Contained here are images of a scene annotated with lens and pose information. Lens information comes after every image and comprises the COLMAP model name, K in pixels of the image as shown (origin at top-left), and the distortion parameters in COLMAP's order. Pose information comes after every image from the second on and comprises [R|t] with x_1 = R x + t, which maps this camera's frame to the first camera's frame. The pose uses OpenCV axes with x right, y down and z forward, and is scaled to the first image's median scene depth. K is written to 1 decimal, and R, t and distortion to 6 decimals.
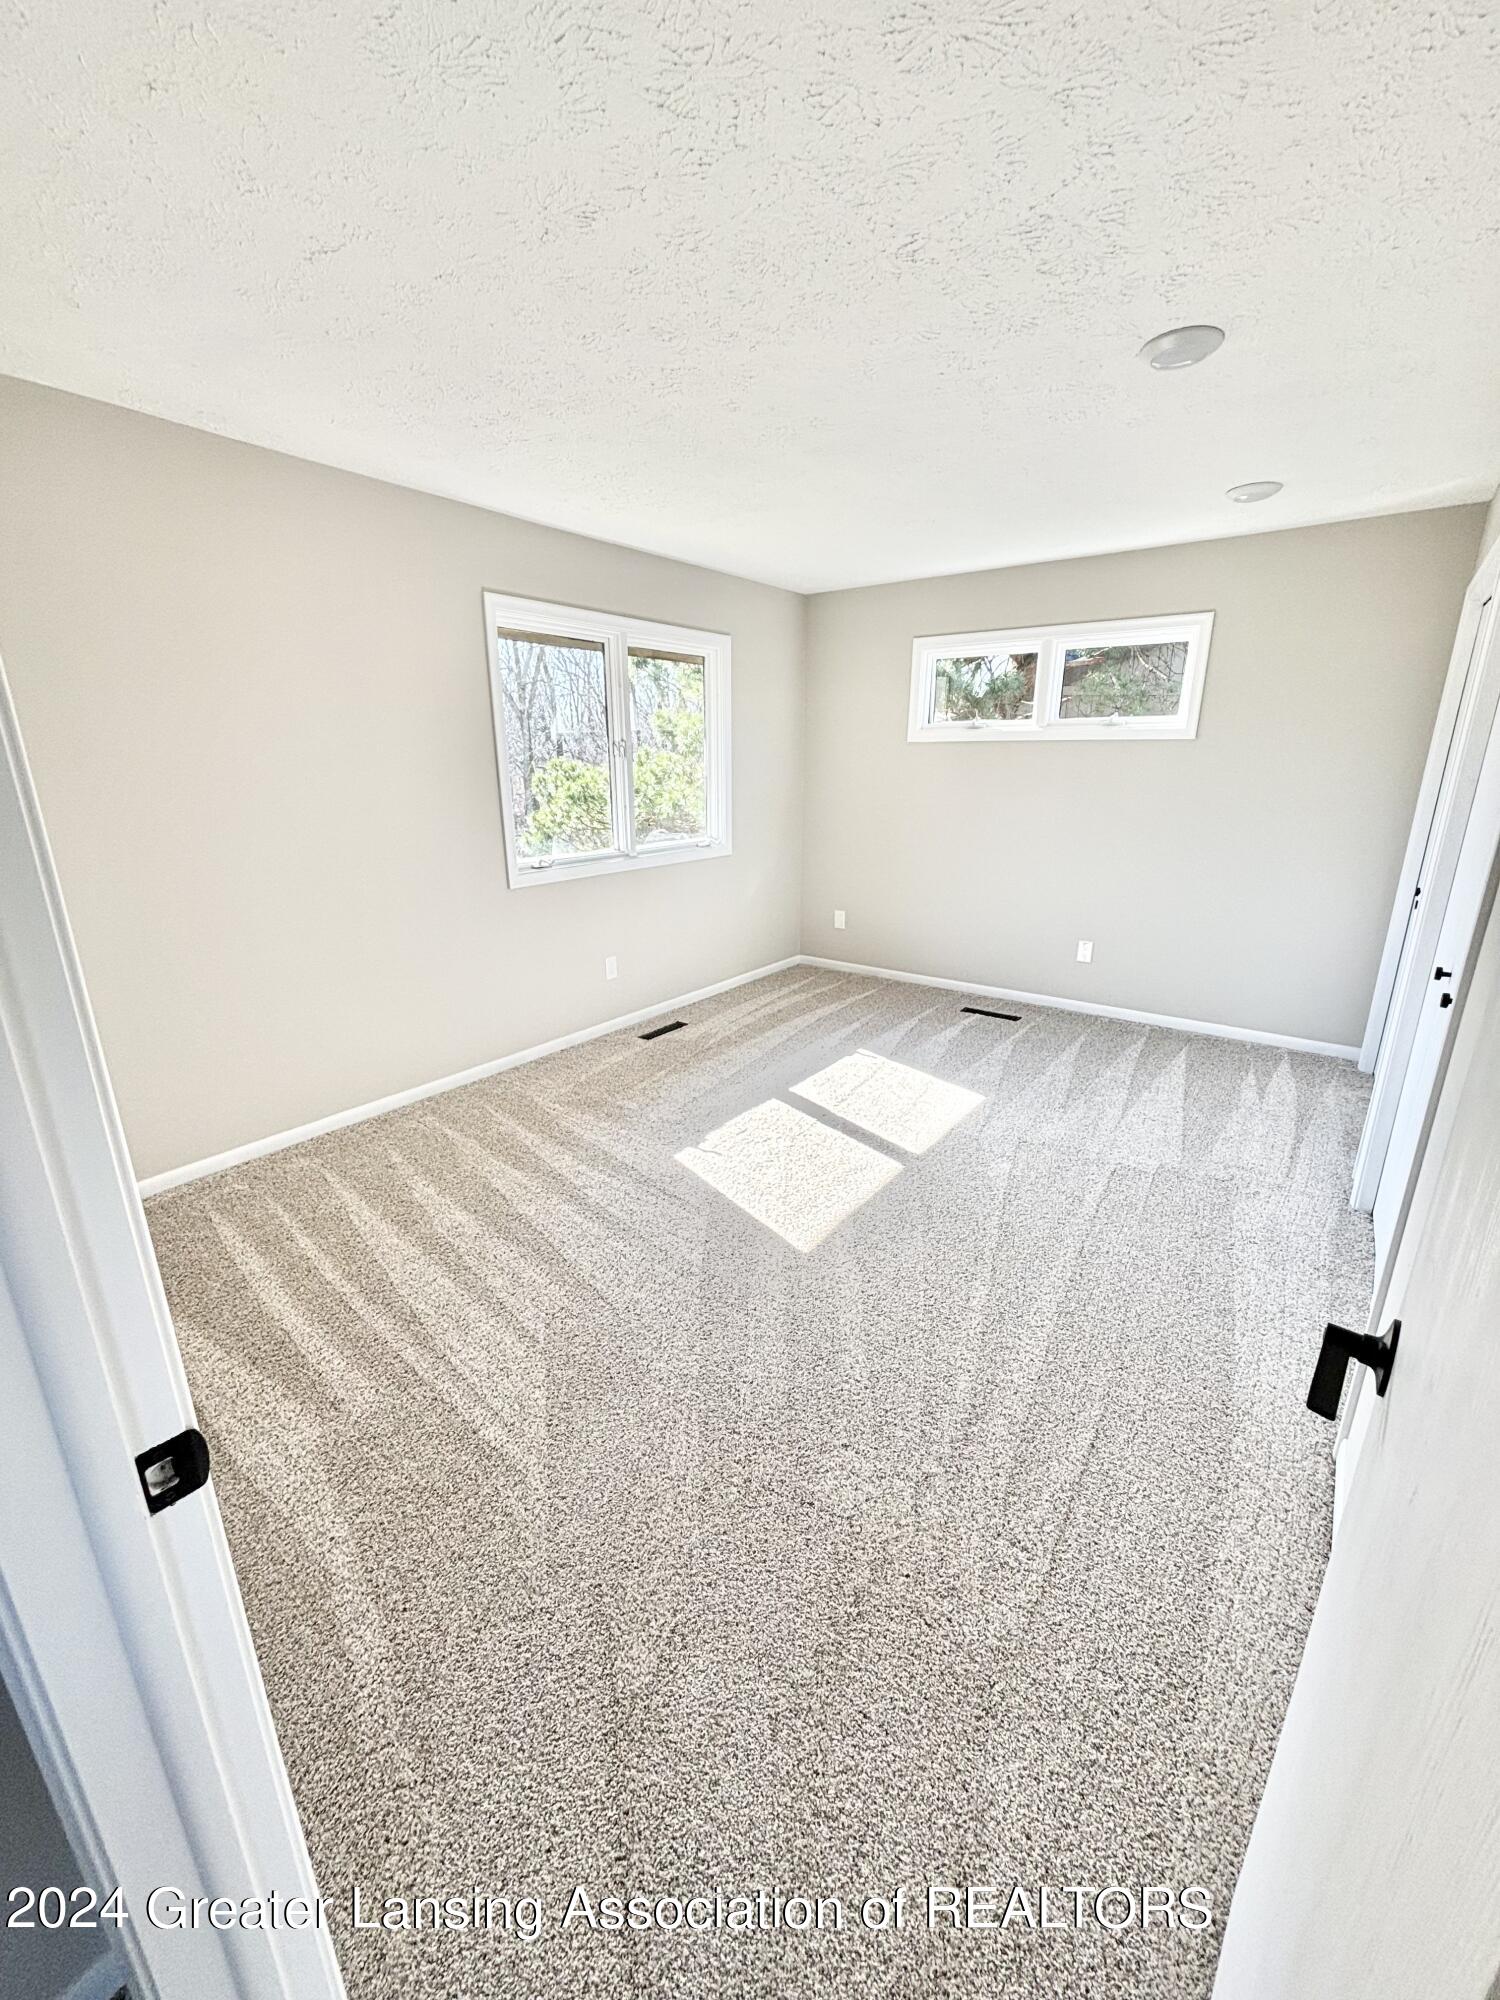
lens RADIAL K [[798.7, 0, 757.2], [0, 798.7, 1002.5], [0, 0, 1]] dist [-0.001728, -0.000132]
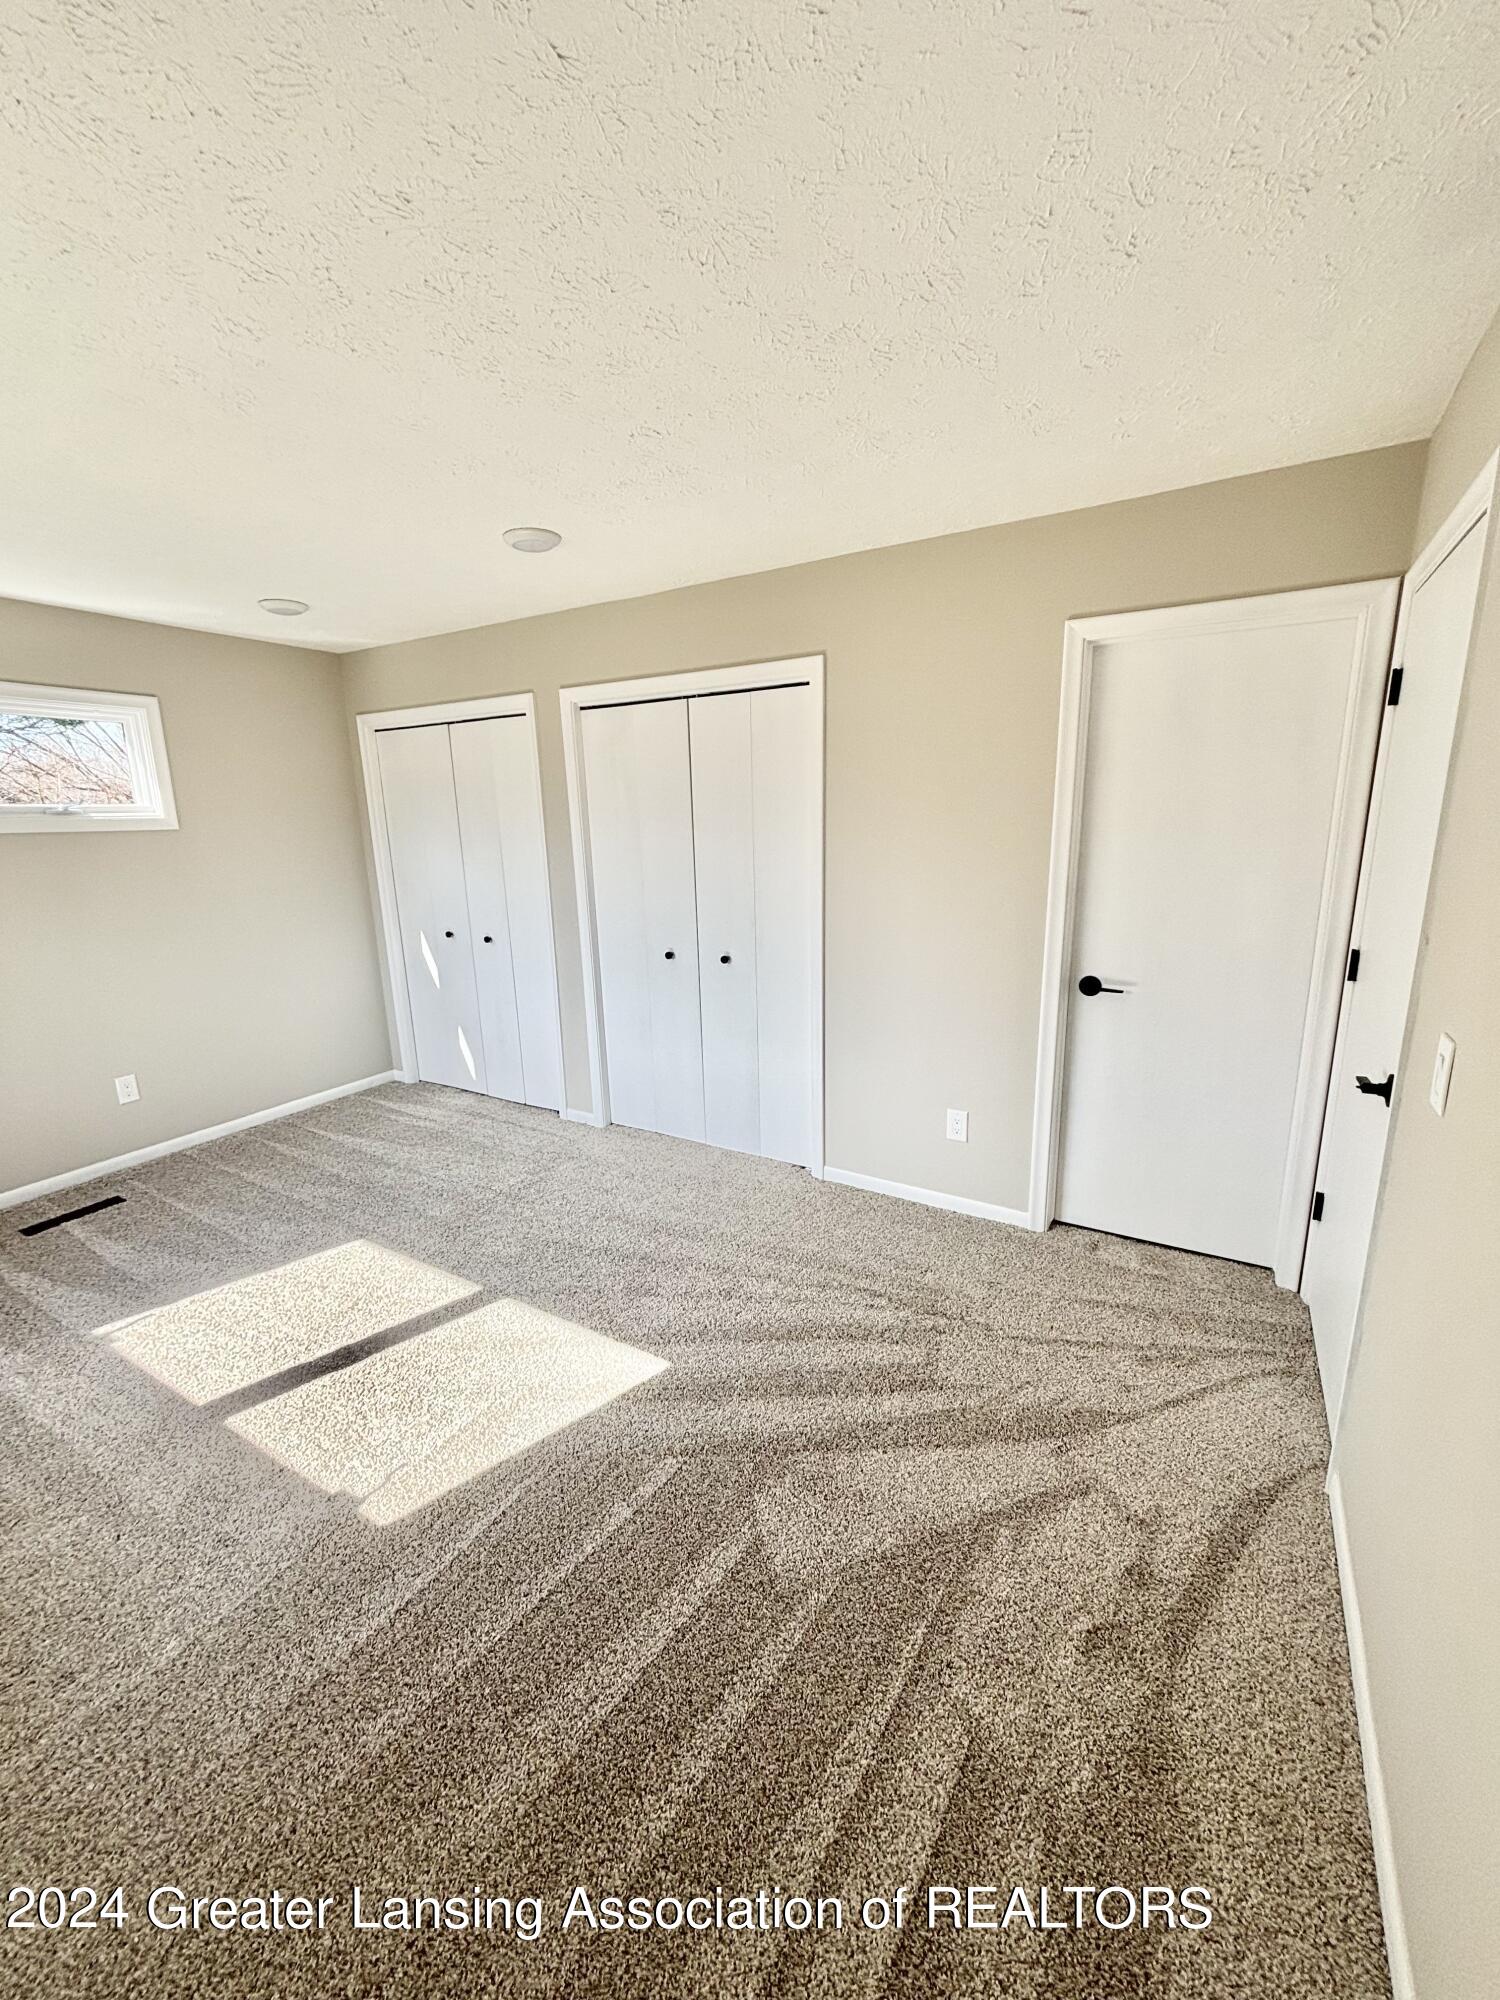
lens RADIAL K [[798.7, 0, 757.2], [0, 798.7, 1002.5], [0, 0, 1]] dist [-0.001728, -0.000132]
pose [[-0.129406, -0.219365, 0.967023, -0.492455], [0.308407, 0.917950, 0.249504, -0.172056], [-0.942411, 0.330524, -0.051135, 0.486553]]
